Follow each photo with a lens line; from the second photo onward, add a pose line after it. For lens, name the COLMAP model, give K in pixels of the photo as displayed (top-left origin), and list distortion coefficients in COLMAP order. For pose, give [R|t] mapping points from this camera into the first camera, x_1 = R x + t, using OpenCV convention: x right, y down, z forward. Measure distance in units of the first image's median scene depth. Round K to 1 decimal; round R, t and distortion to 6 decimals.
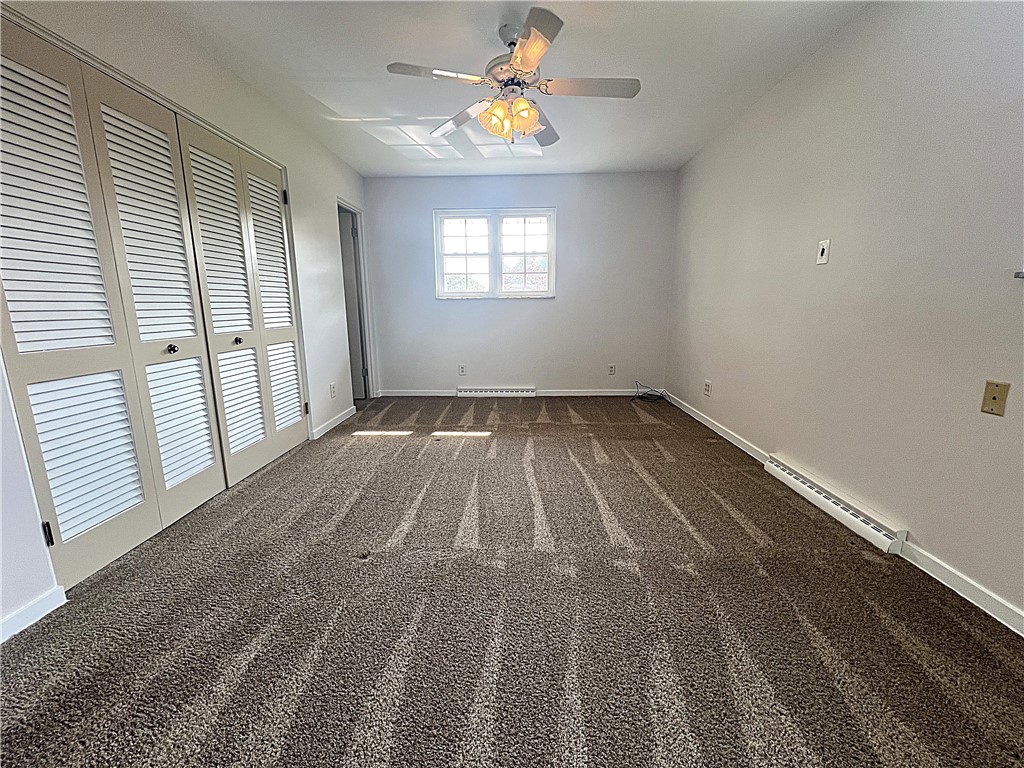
lens RADIAL K [[411.0, 0, 512.0], [0, 411.0, 380.8], [0, 0, 1]] dist [-0.000702, -0.000360]
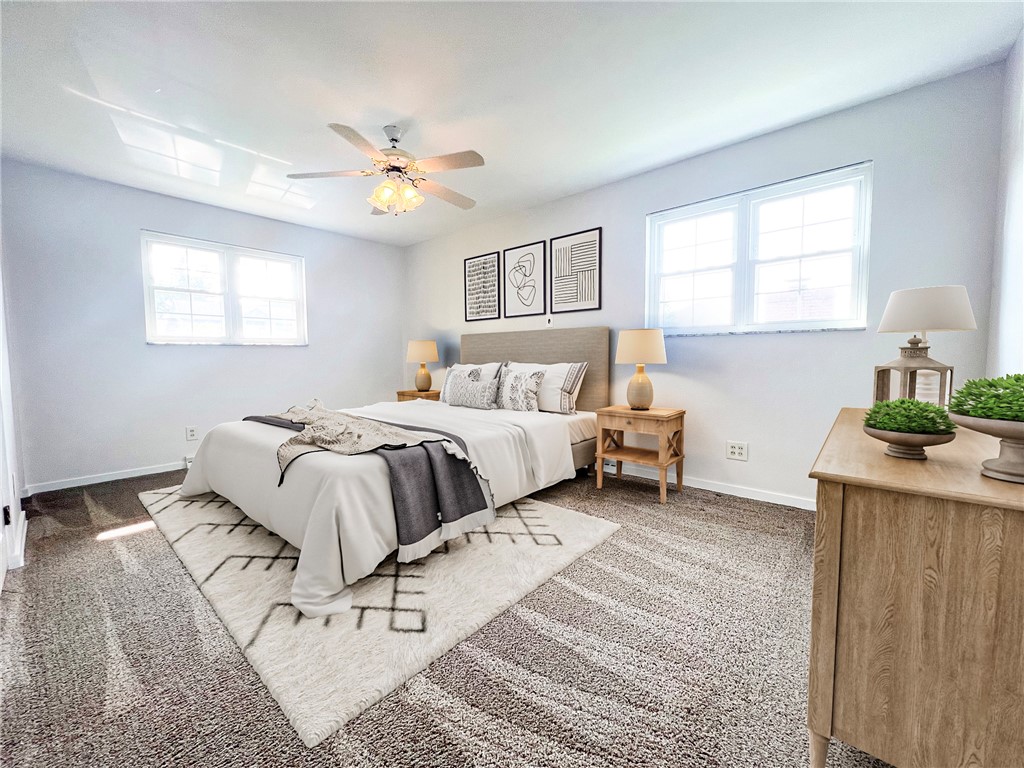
lens RADIAL K [[411.0, 0, 505.5], [0, 411.0, 383.6], [0, 0, 1]] dist [-0.000702, -0.000360]
pose [[0.646004, -0.044351, 0.762044, -0.393587], [0.135303, 0.989156, -0.057131, 0.007195], [-0.751247, 0.140014, 0.644999, 0.033033]]
